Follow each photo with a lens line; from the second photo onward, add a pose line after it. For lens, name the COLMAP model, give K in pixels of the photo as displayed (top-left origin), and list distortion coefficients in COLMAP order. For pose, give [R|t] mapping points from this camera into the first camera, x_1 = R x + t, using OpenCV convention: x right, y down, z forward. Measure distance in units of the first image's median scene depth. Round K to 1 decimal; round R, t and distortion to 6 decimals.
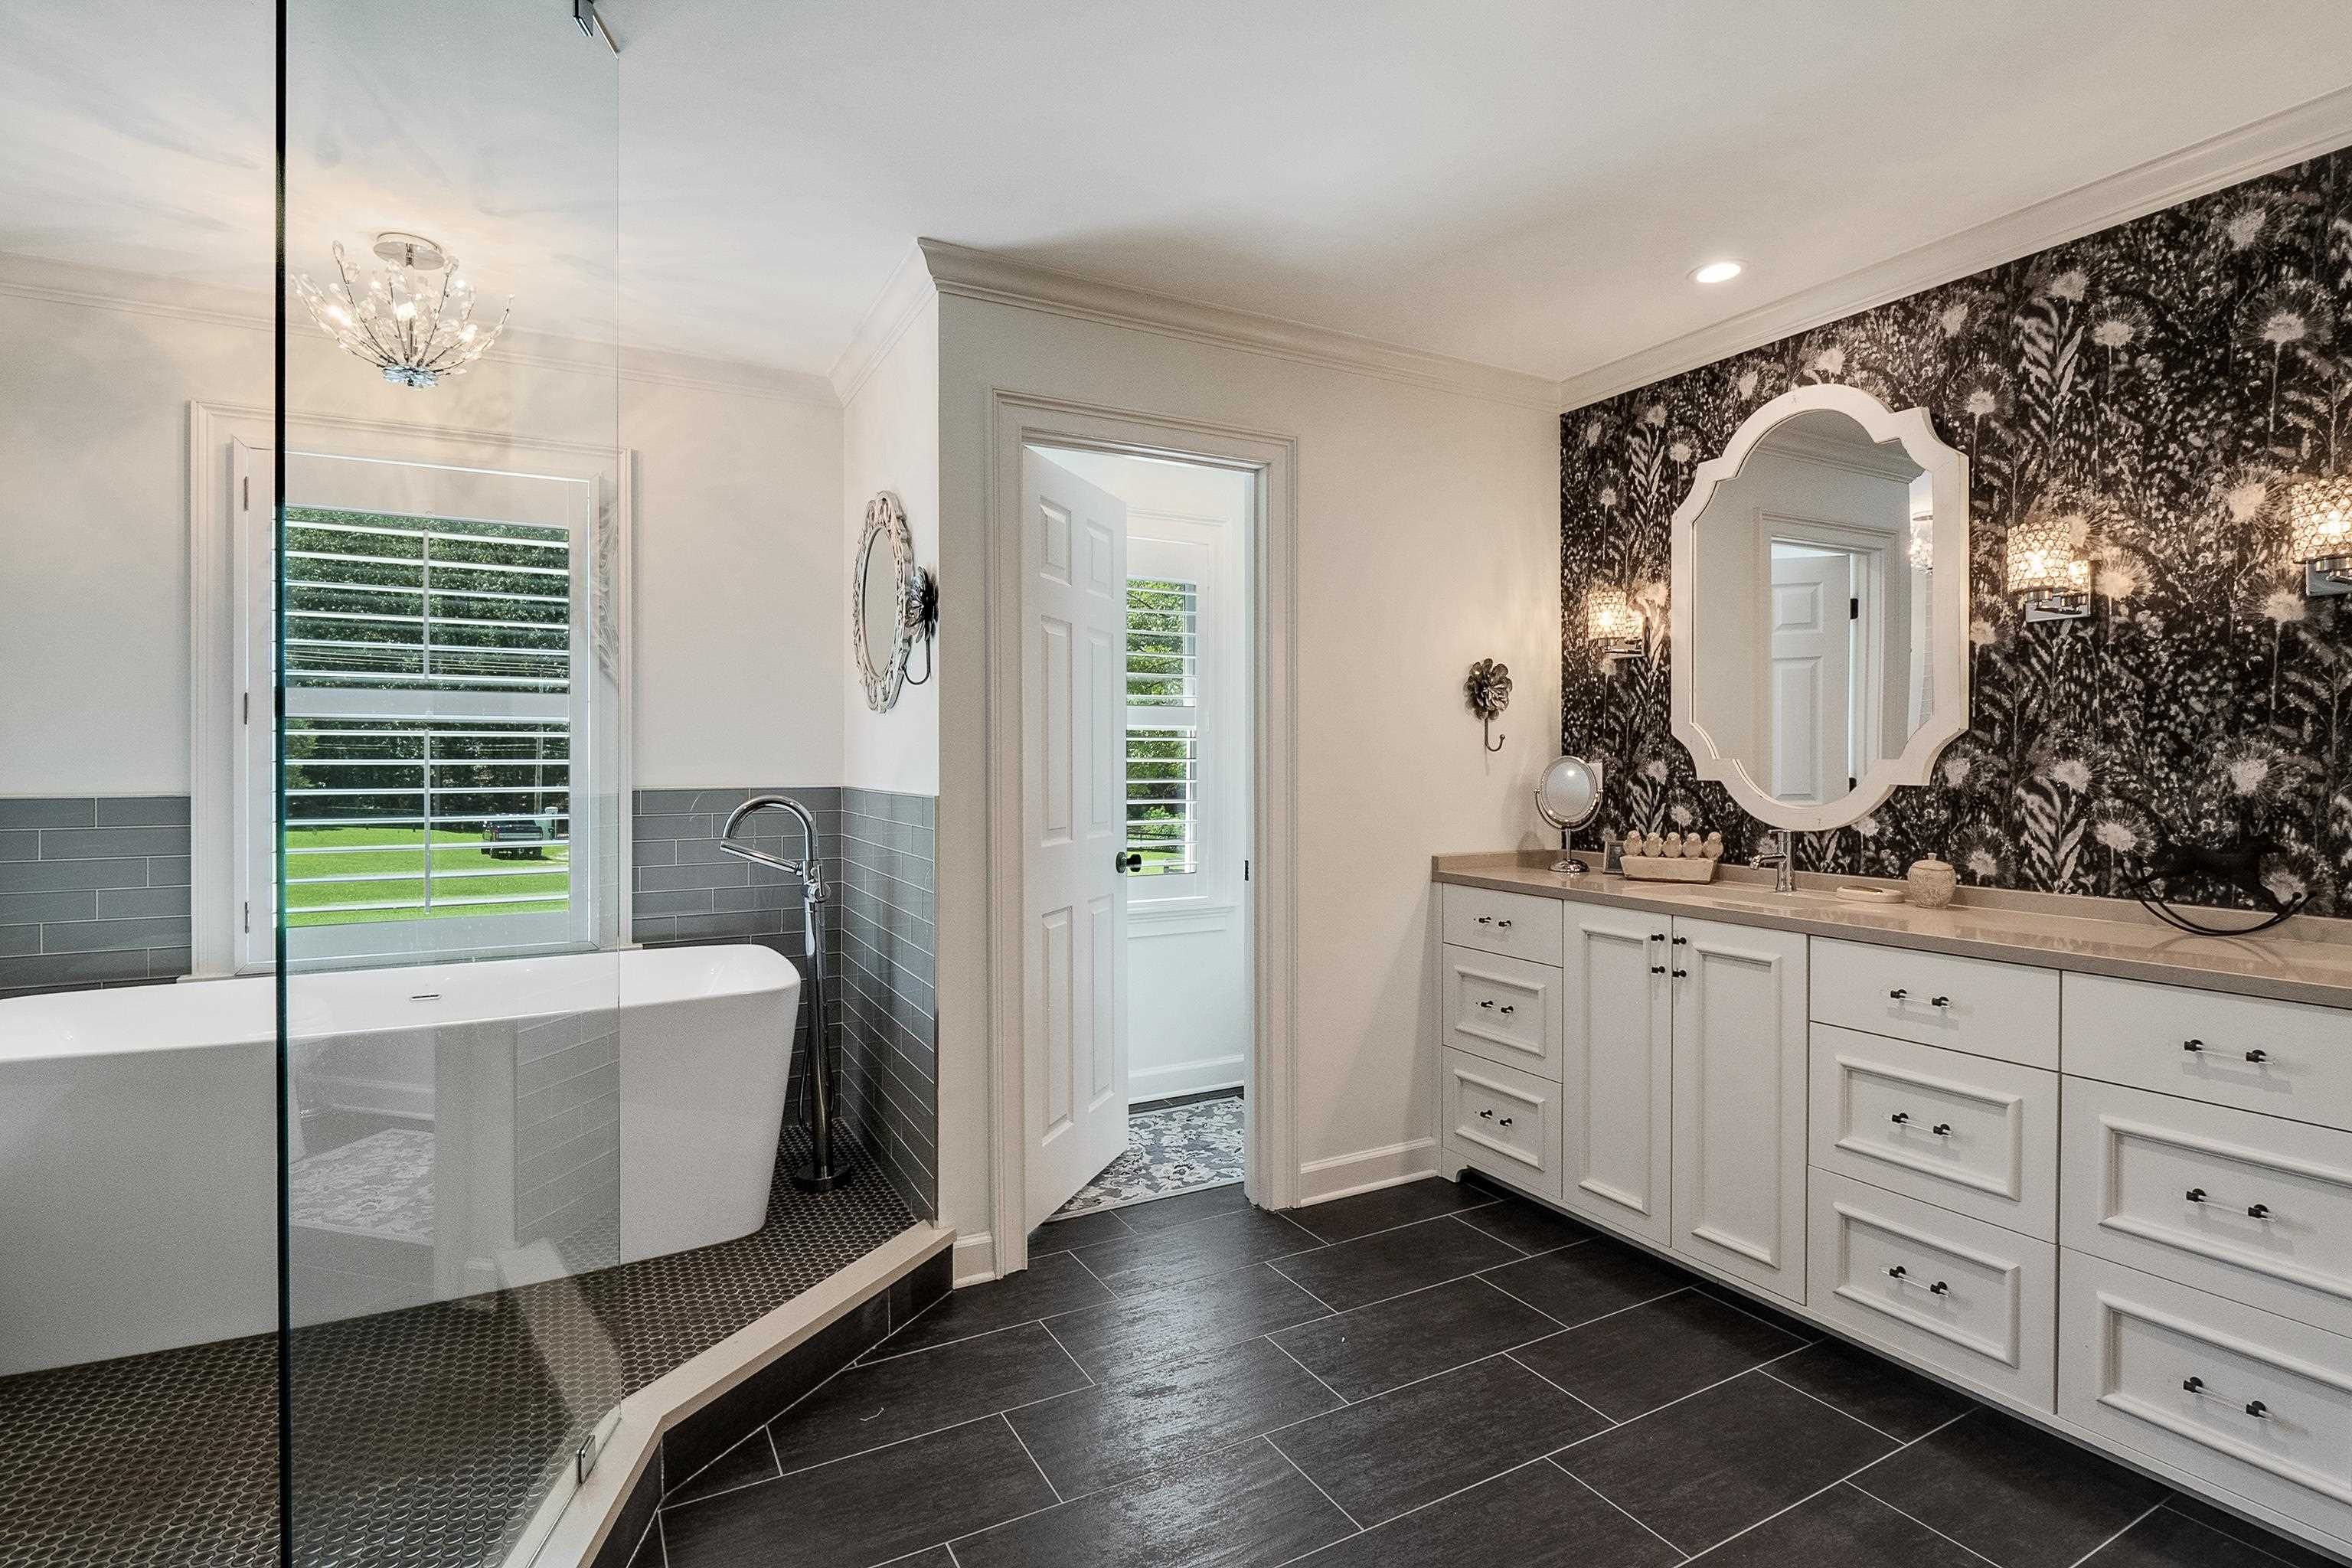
lens RADIAL K [[1116.4, 0, 1173.9], [0, 1116.4, 766.8], [0, 0, 1]] dist [-0.015337, -0.000481]
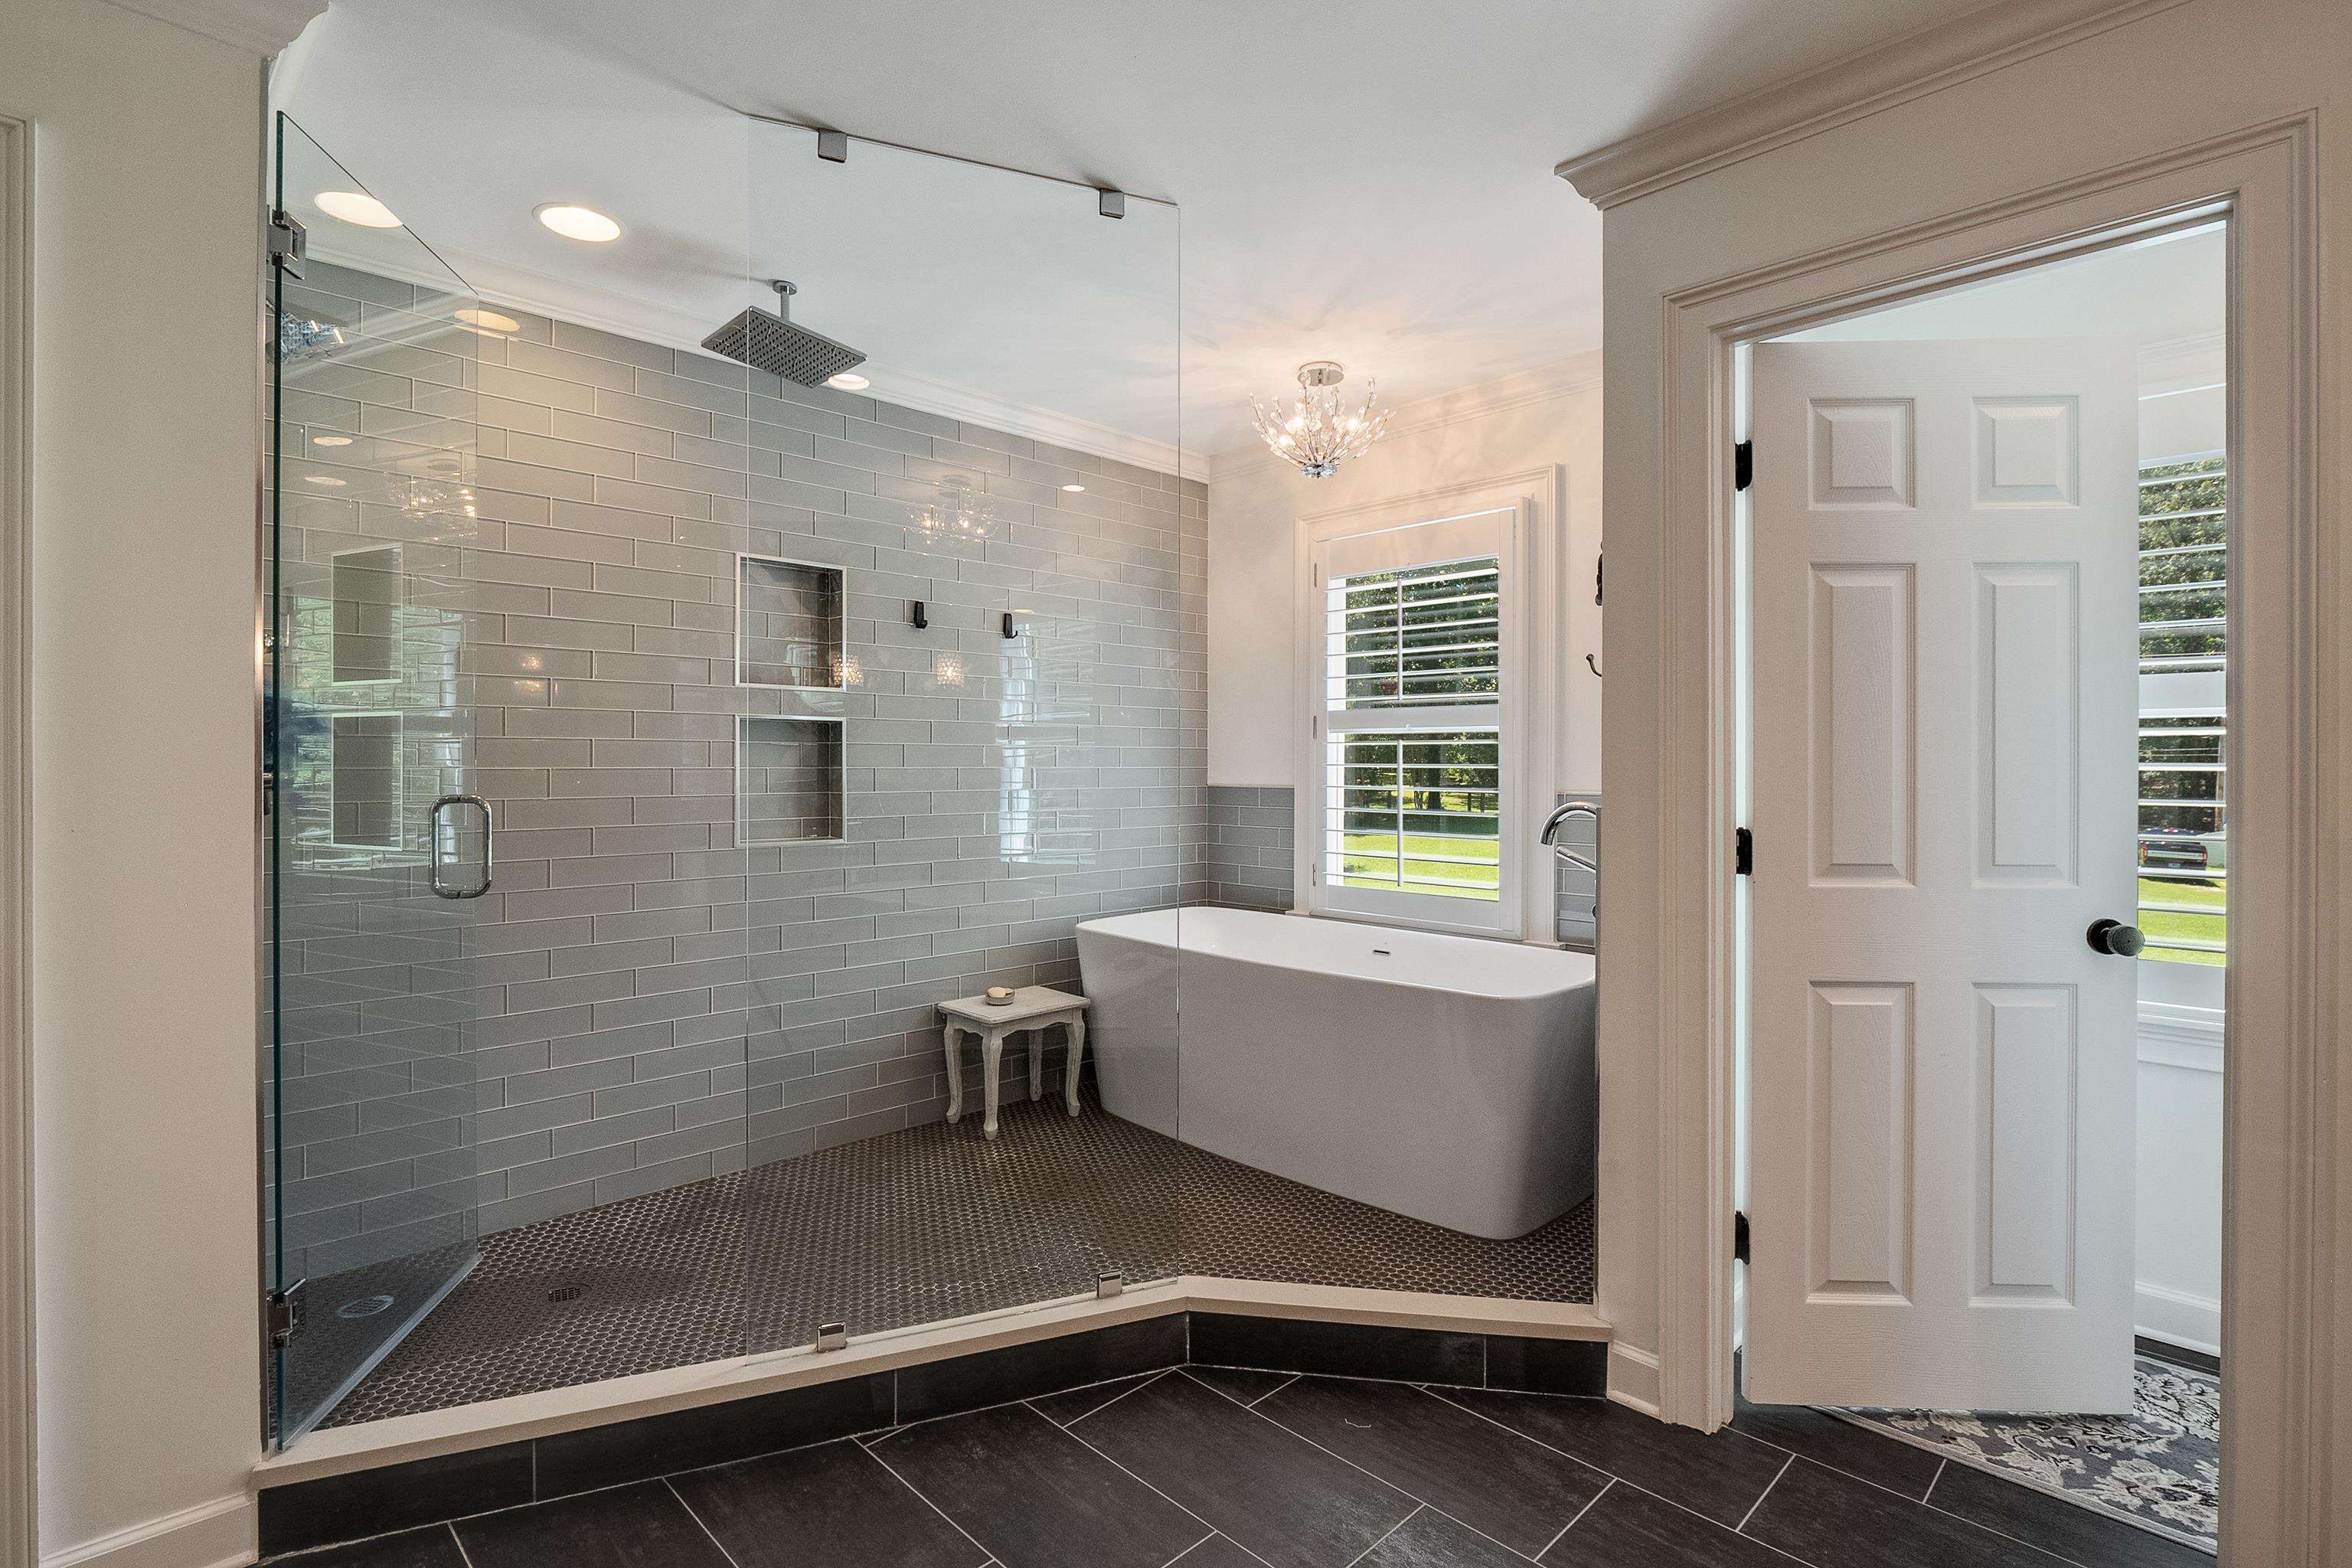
lens RADIAL K [[1116.4, 0, 1173.5], [0, 1116.4, 773.4], [0, 0, 1]] dist [-0.015337, -0.000481]
pose [[0.274583, 0.011039, -0.961500, 0.437390], [-0.009808, 0.999914, 0.008679, -0.003603], [0.961513, 0.007047, 0.274668, 0.390233]]
